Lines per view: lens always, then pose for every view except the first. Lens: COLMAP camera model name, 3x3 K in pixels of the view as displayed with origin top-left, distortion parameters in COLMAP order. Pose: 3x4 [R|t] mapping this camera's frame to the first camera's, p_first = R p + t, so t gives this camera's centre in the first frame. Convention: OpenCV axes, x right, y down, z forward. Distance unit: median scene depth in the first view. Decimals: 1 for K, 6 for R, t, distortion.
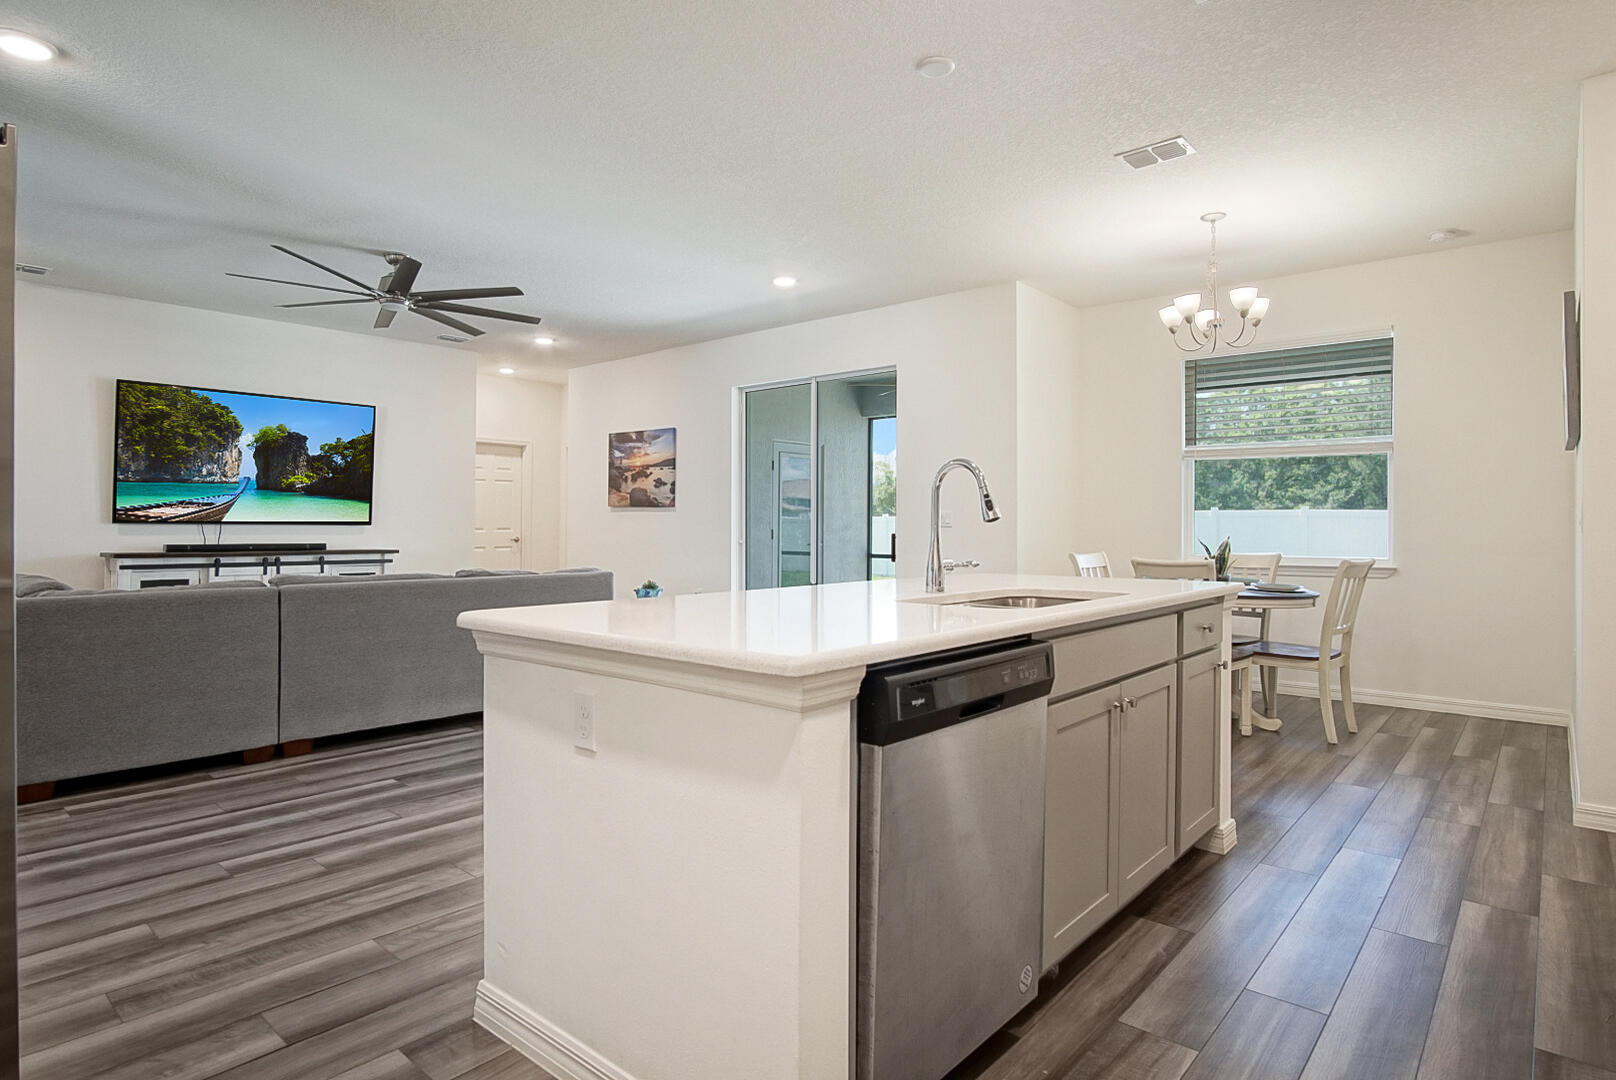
lens RADIAL K [[876.6, 0, 820.6], [0, 876.6, 520.9], [0, 0, 1]] dist [-0.031441, 0.006767]
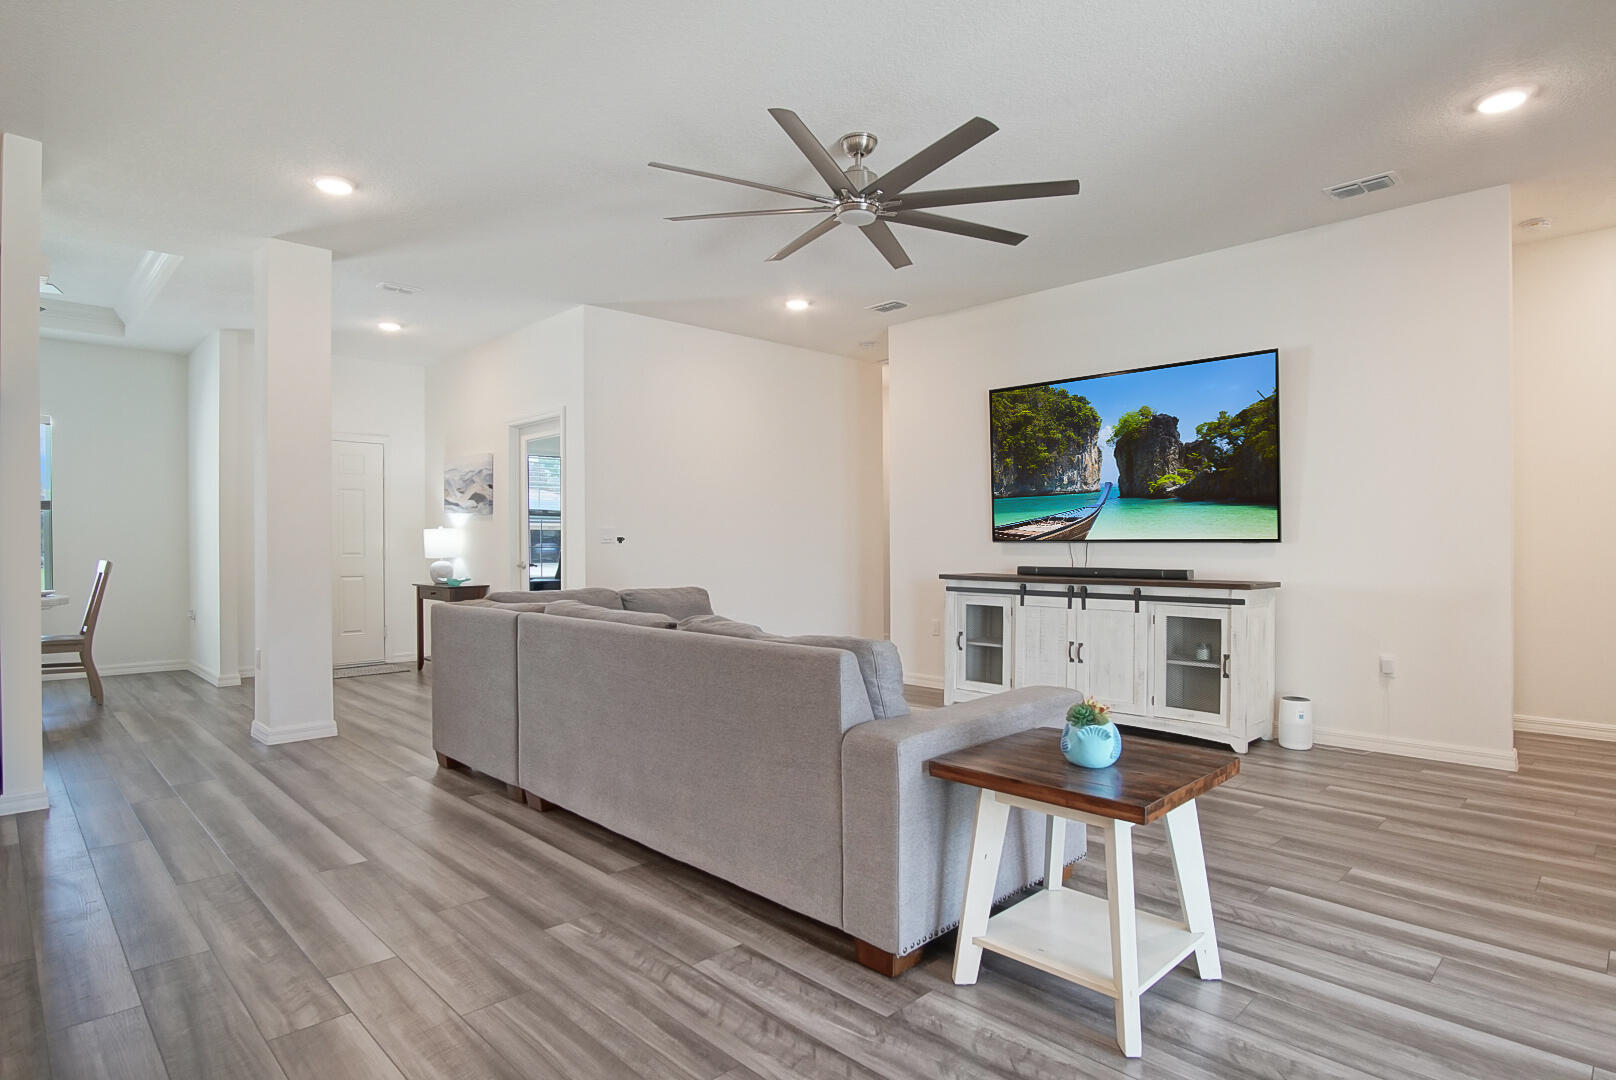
lens RADIAL K [[876.6, 0, 822.1], [0, 876.6, 544.1], [0, 0, 1]] dist [-0.031441, 0.006767]
pose [[-0.101489, -0.000993, -0.994836, 0.142307], [0.009374, 0.999954, -0.001954, 0.004125], [0.994792, -0.009524, -0.101475, 0.797713]]
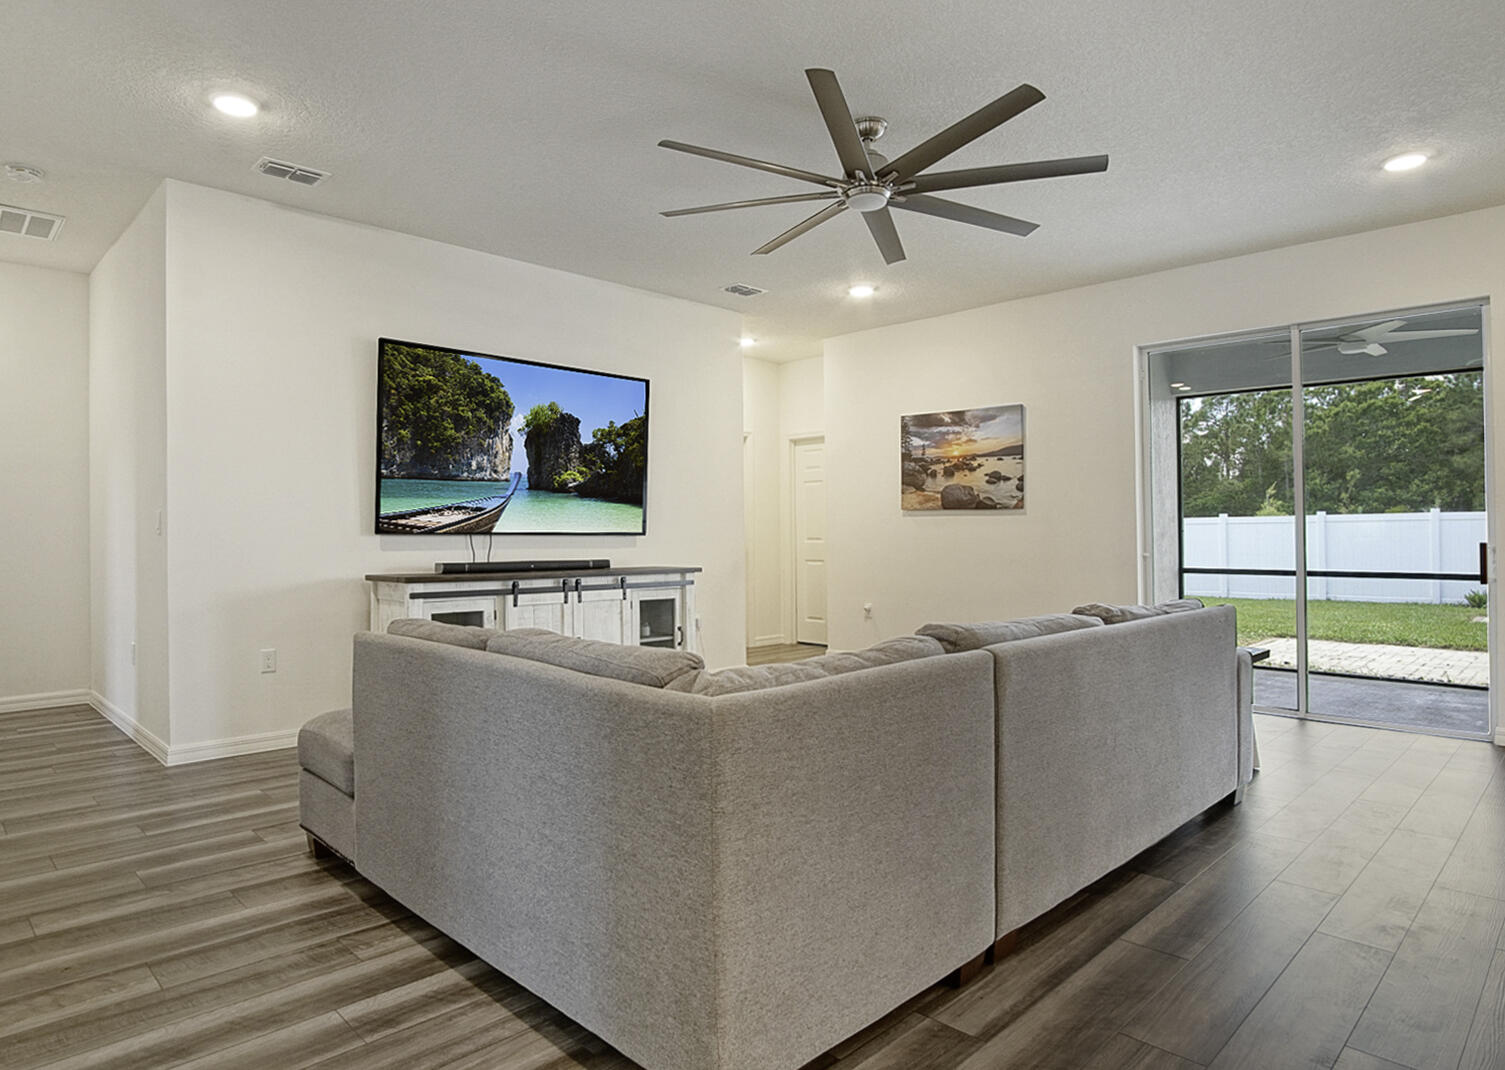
lens RADIAL K [[904.8, 0, 741.0], [0, 904.8, 532.2], [0, 0, 1]] dist [-0.025770, 0.000528]
pose [[0.995839, -0.006321, -0.090912, -0.387079], [0.006621, 0.999974, 0.002996, 0.000047], [0.090891, -0.003586, 0.995854, 0.229240]]
